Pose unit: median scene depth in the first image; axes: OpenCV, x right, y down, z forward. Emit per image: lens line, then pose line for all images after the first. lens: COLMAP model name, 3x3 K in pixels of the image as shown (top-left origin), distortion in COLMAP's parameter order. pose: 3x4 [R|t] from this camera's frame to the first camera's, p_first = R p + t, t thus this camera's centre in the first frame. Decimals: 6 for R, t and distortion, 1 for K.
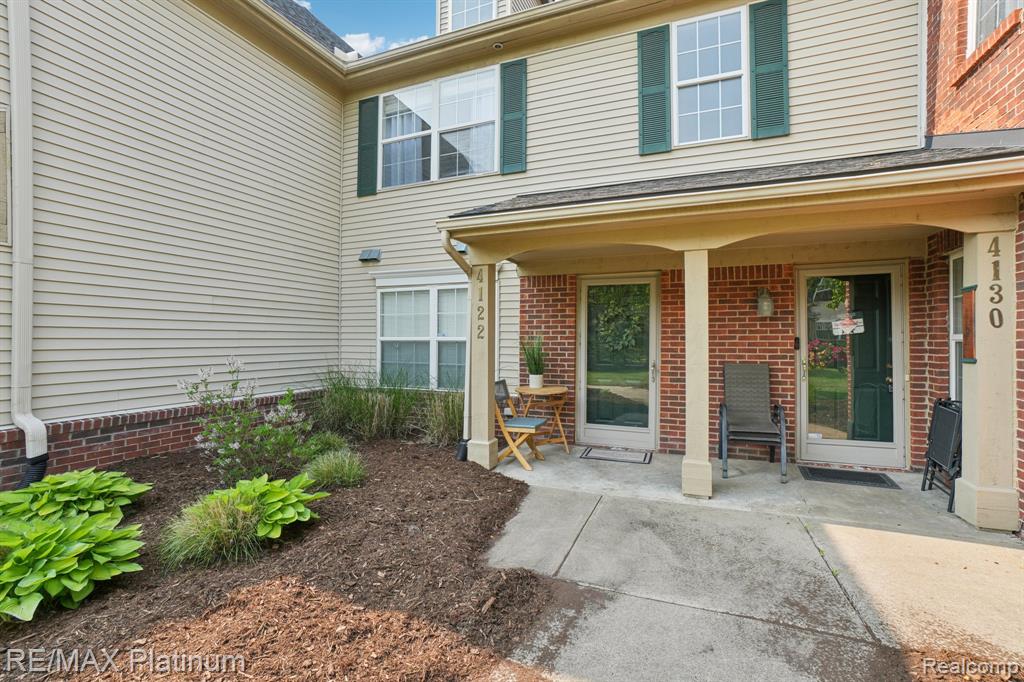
lens RADIAL K [[451.0, 0, 513.8], [0, 451.0, 337.4], [0, 0, 1]] dist [-0.030146, 0.002275]
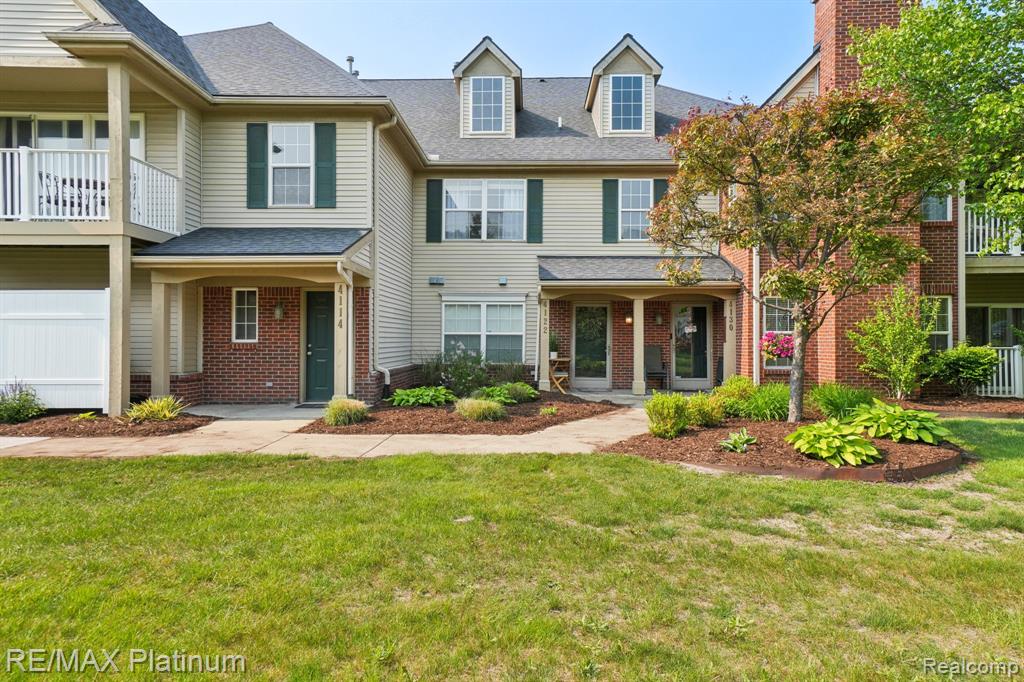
lens RADIAL K [[608.5, 0, 509.3], [0, 608.5, 334.8], [0, 0, 1]] dist [-0.003225, -0.000420]
pose [[0.943205, 0.007501, 0.332126, -0.998854], [-0.006549, 0.999971, -0.003986, 0.020179], [-0.332146, 0.001585, 0.943227, -1.405133]]
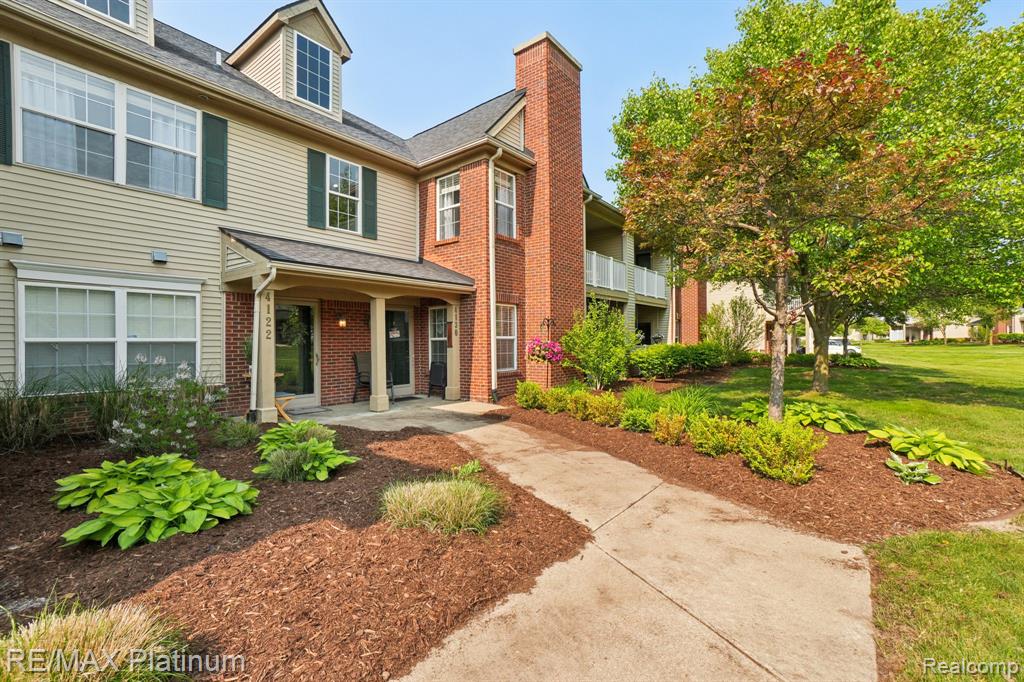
lens RADIAL K [[451.0, 0, 516.2], [0, 451.0, 339.1], [0, 0, 1]] dist [-0.030146, 0.002275]
pose [[0.259825, 0.003065, 0.965651, -1.060727], [0.001910, 0.999991, -0.003688, 0.007694], [-0.965654, 0.002802, 0.259817, -0.137230]]
